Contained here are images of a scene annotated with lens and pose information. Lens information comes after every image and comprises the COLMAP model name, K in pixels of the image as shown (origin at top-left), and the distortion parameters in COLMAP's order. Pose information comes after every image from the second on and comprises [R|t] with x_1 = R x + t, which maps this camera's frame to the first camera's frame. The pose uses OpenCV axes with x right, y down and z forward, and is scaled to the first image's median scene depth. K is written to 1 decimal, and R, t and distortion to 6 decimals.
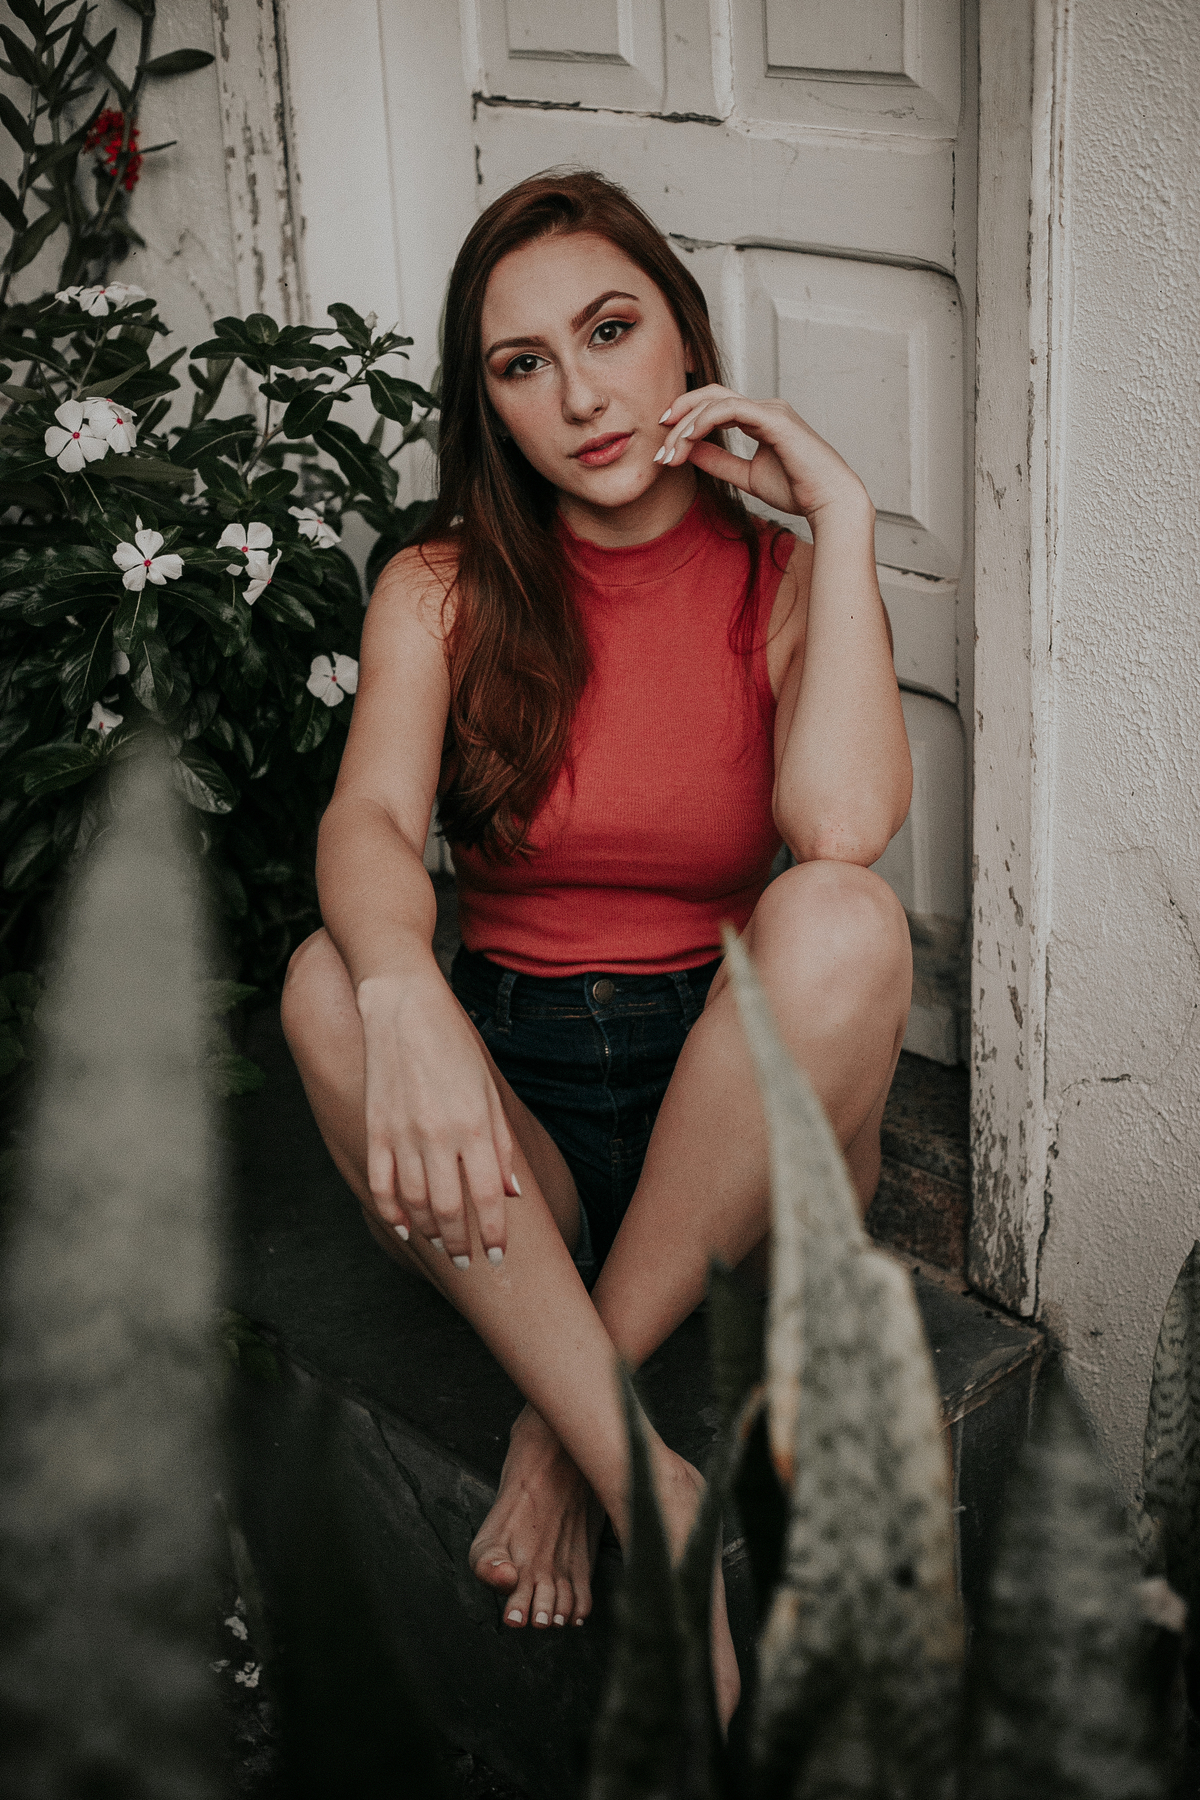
lens RADIAL K [[2648.5, 0, 600.0], [0, 2648.5, 900.0], [0, 0, 1]] dist [-0.108154, -0.058177]
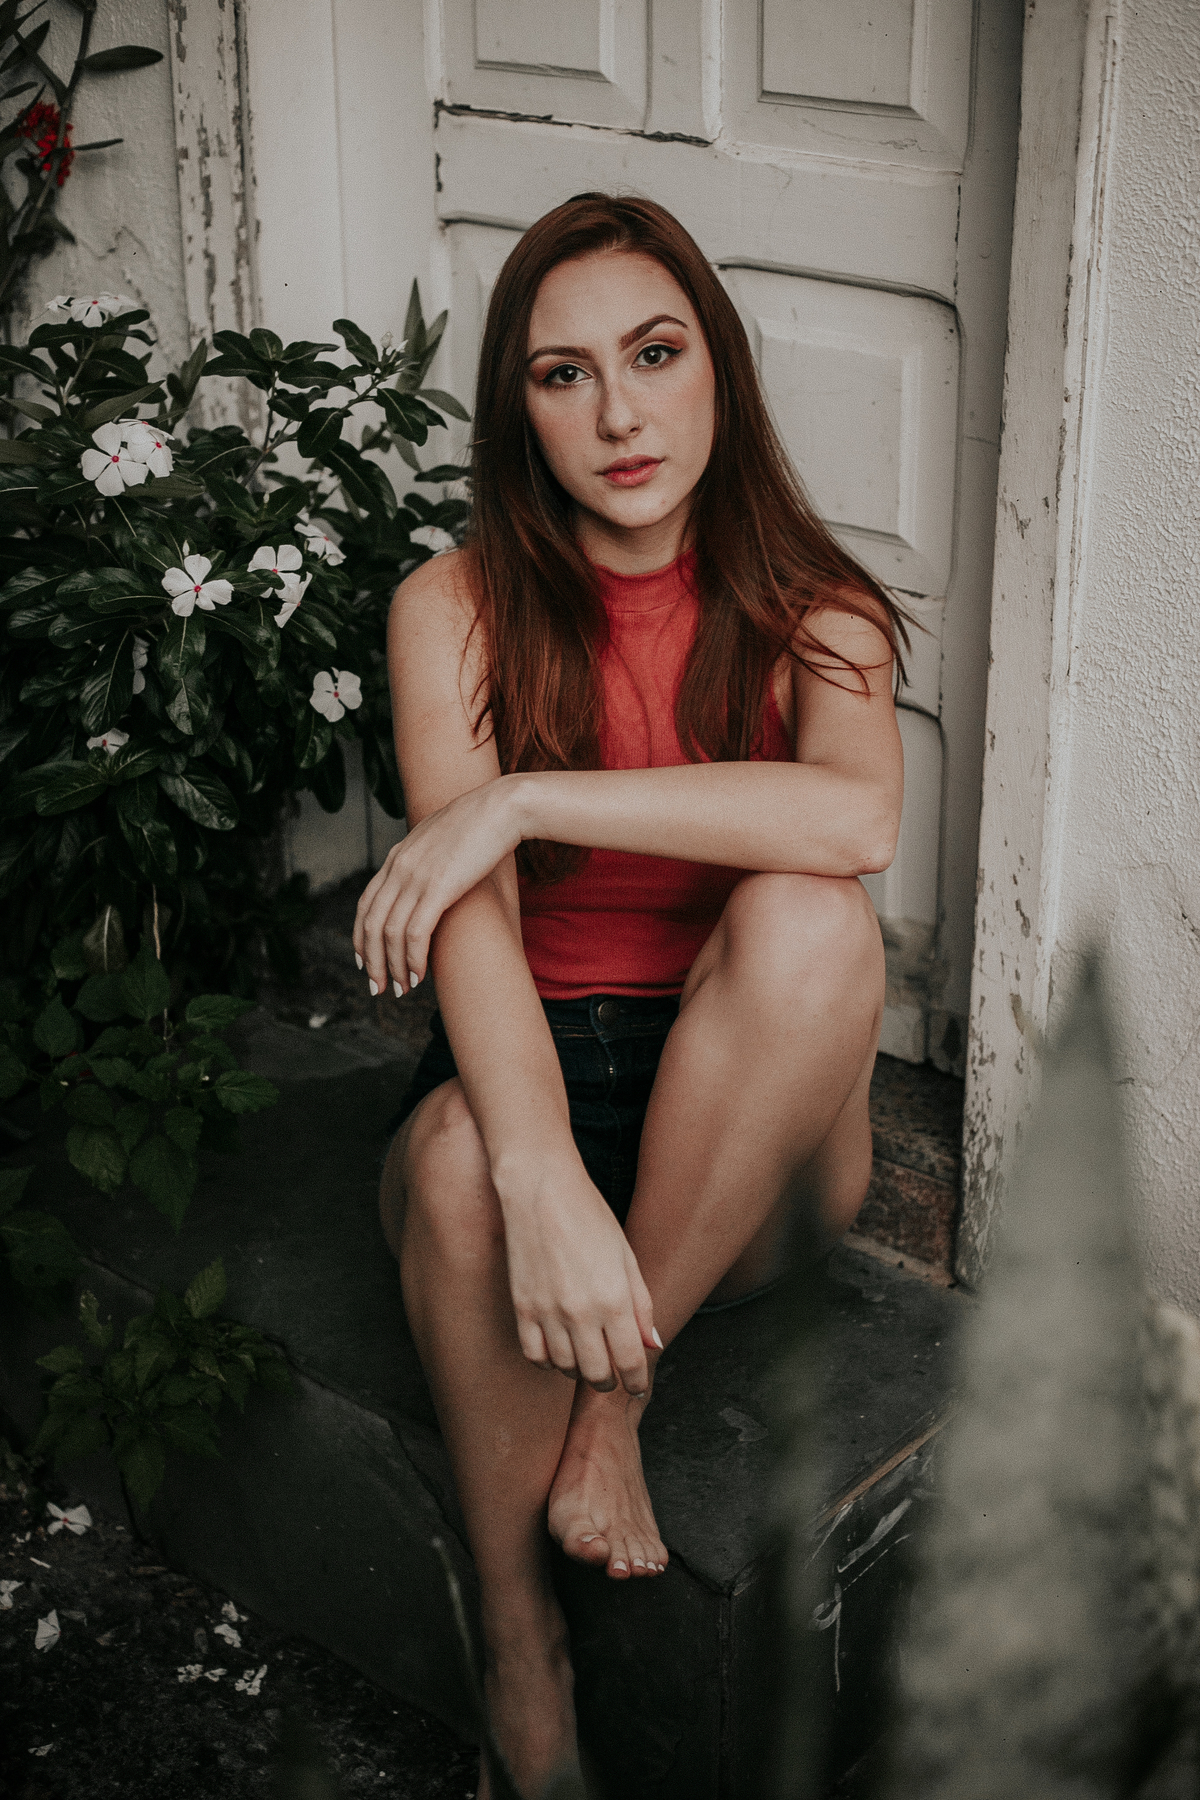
lens RADIAL K [[2646.2, 0, 600.0], [0, 2646.2, 900.0], [0, 0, 1]] dist [-0.107924, -0.059391]
pose [[0.992357, -0.011508, 0.122859, -0.135575], [0.008777, 0.999703, 0.022742, -0.029986], [-0.123084, -0.021490, 0.992164, -0.008905]]
